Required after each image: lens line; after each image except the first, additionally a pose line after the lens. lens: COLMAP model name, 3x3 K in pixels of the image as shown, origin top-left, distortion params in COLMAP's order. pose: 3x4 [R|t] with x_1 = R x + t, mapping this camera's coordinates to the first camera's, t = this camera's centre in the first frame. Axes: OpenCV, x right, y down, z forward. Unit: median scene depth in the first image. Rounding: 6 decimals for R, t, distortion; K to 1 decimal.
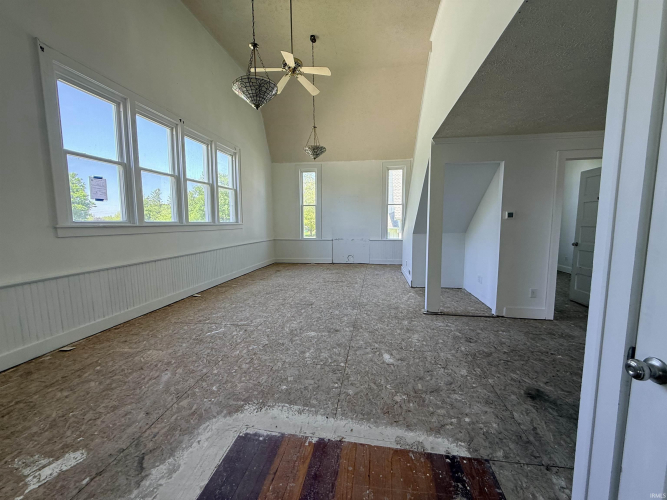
lens RADIAL K [[266.2, 0, 332.9], [0, 266.2, 249.8], [0, 0, 1]] dist [0.000404, -0.000030]
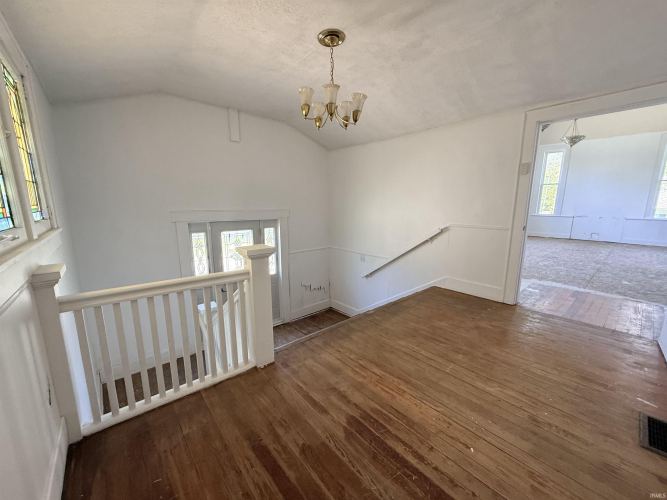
lens RADIAL K [[266.2, 0, 332.9], [0, 266.2, 249.8], [0, 0, 1]] dist [0.000404, -0.000030]
pose [[0.763920, 0.123949, -0.633295, -0.111028], [-0.072320, 0.991642, 0.106849, 0.117949], [0.641246, -0.035825, 0.766499, -1.010351]]
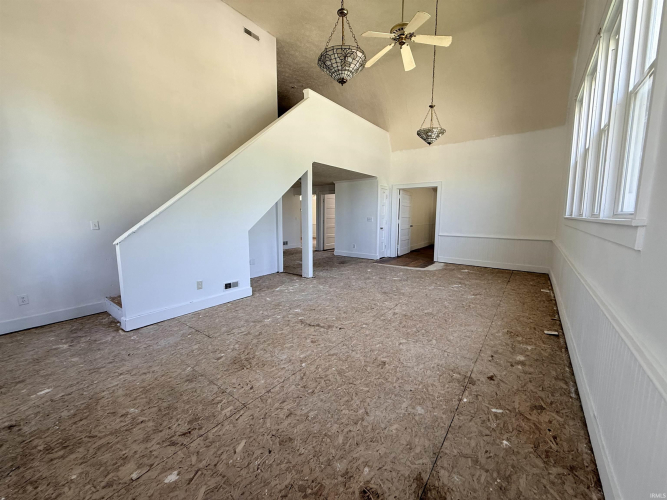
lens RADIAL K [[266.2, 0, 332.9], [0, 266.2, 249.8], [0, 0, 1]] dist [0.000404, -0.000030]
pose [[-0.884267, -0.053204, 0.463941, -0.462425], [0.054603, 0.974894, 0.215873, -0.244417], [-0.463779, 0.216222, -0.859161, 2.359554]]
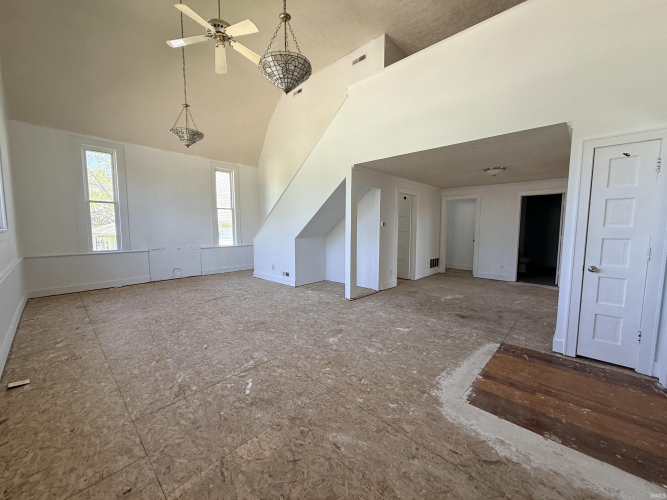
lens RADIAL K [[266.2, 0, 332.9], [0, 266.2, 249.8], [0, 0, 1]] dist [0.000404, -0.000030]
pose [[0.562596, -0.065910, 0.824100, -0.779832], [0.079907, 0.996485, 0.025145, -0.042143], [-0.822861, 0.051705, 0.565885, 0.366078]]
